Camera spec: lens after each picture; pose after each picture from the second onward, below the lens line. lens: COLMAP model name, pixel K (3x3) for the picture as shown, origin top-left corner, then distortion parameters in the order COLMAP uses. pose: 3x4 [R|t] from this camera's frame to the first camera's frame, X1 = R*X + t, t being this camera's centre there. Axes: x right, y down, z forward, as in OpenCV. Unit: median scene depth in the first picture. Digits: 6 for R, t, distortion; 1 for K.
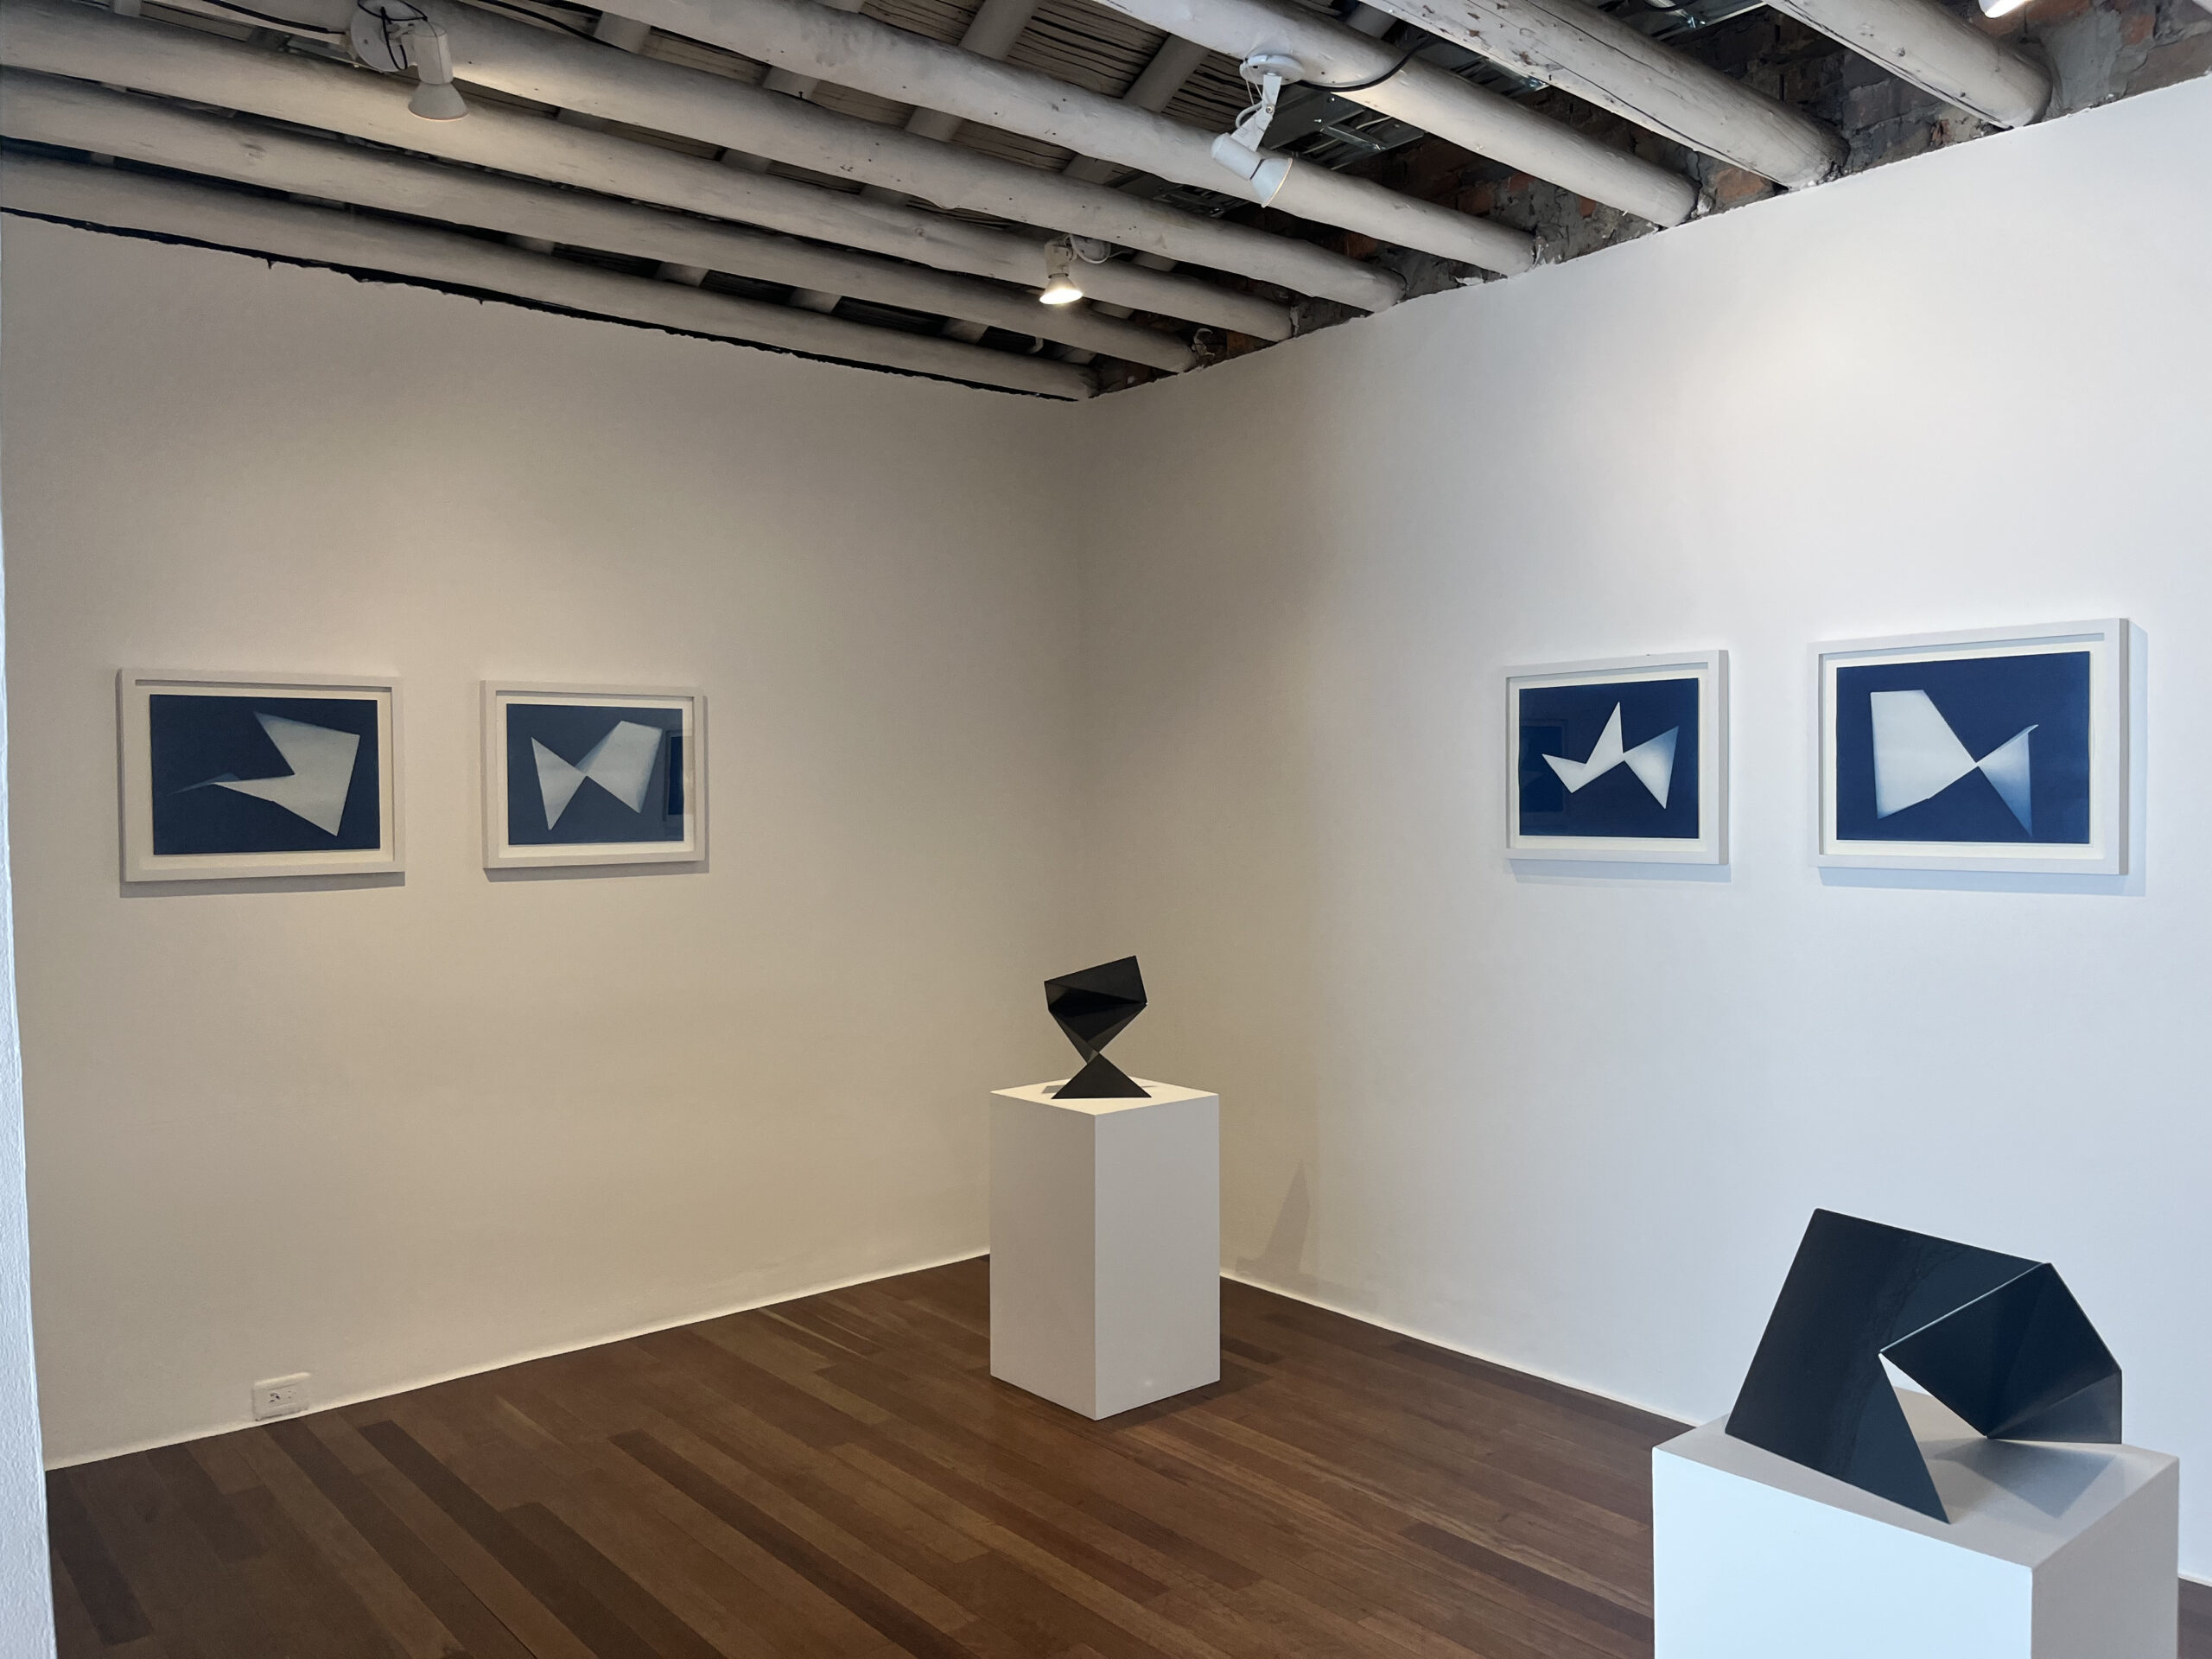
lens RADIAL K [[1676.4, 0, 1091.6], [0, 1676.4, 820.7], [0, 0, 1]] dist [0.053297, -0.080913]
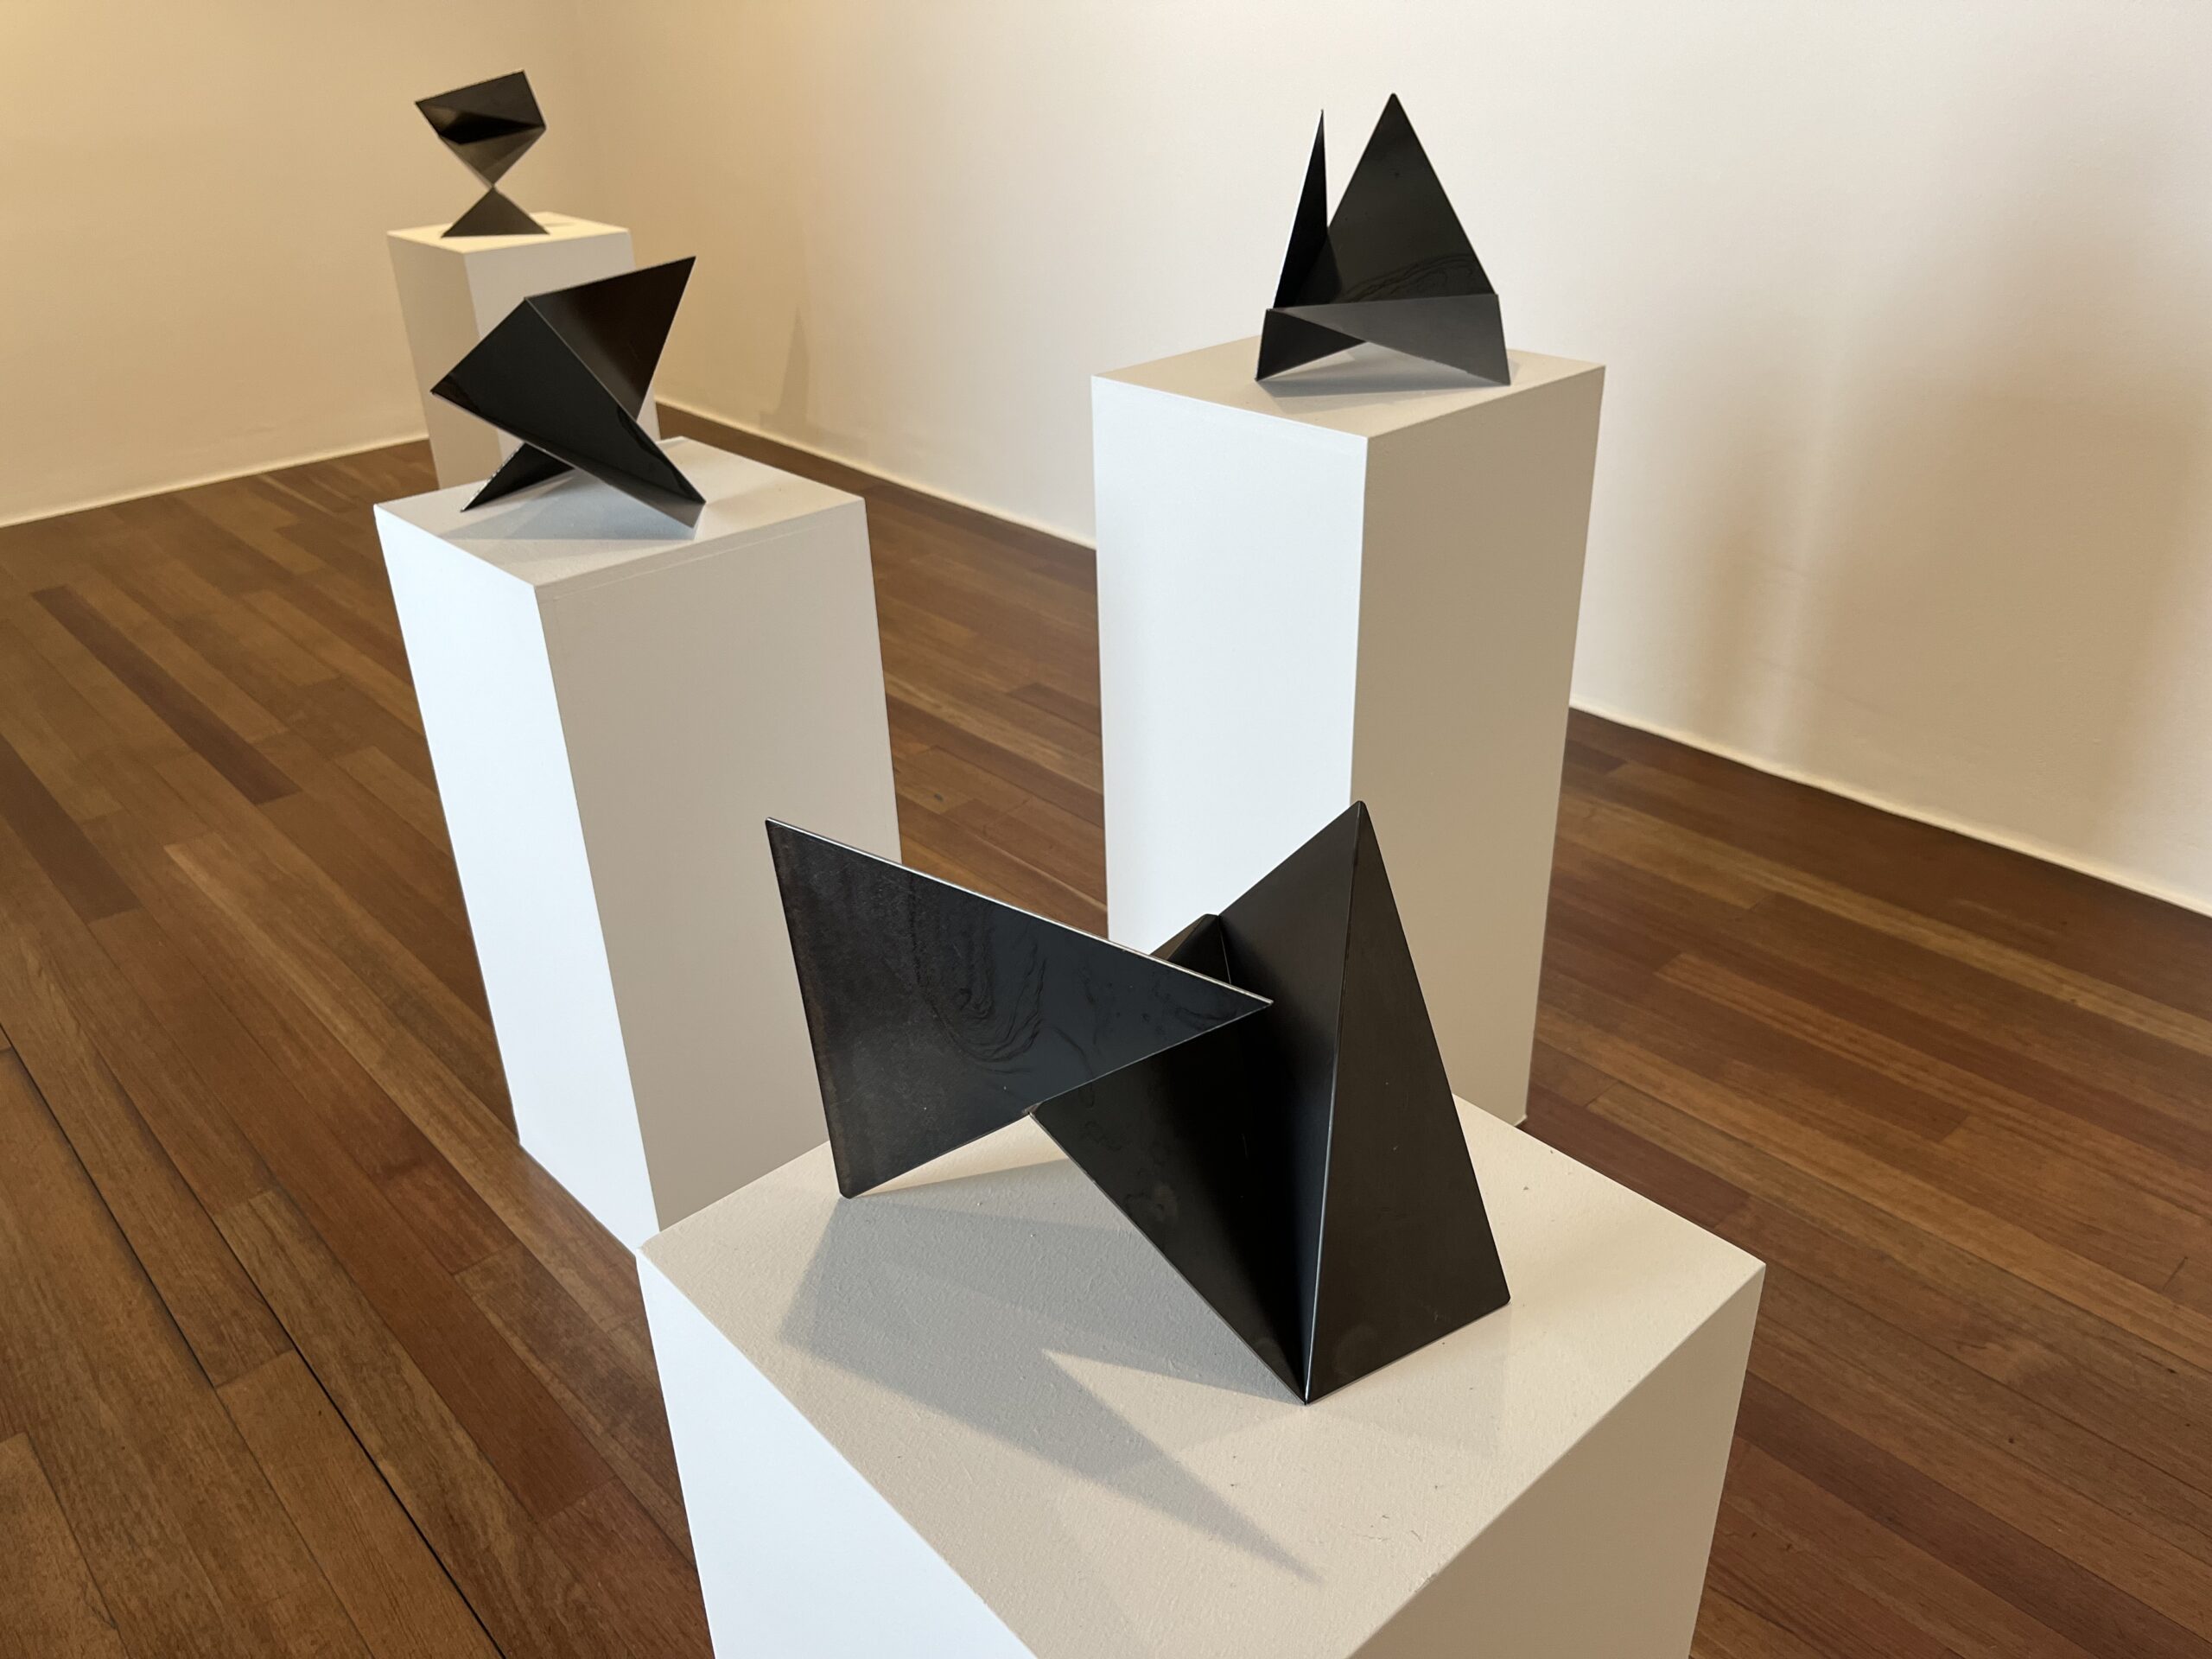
lens RADIAL K [[1676.4, 0, 1101.5], [0, 1676.4, 837.6], [0, 0, 1]] dist [0.053297, -0.080913]
pose [[0.998558, -0.036399, 0.039467, 0.313113], [0.014269, 0.888590, 0.458480, 0.039458], [-0.051758, -0.457255, 0.887828, -0.003678]]
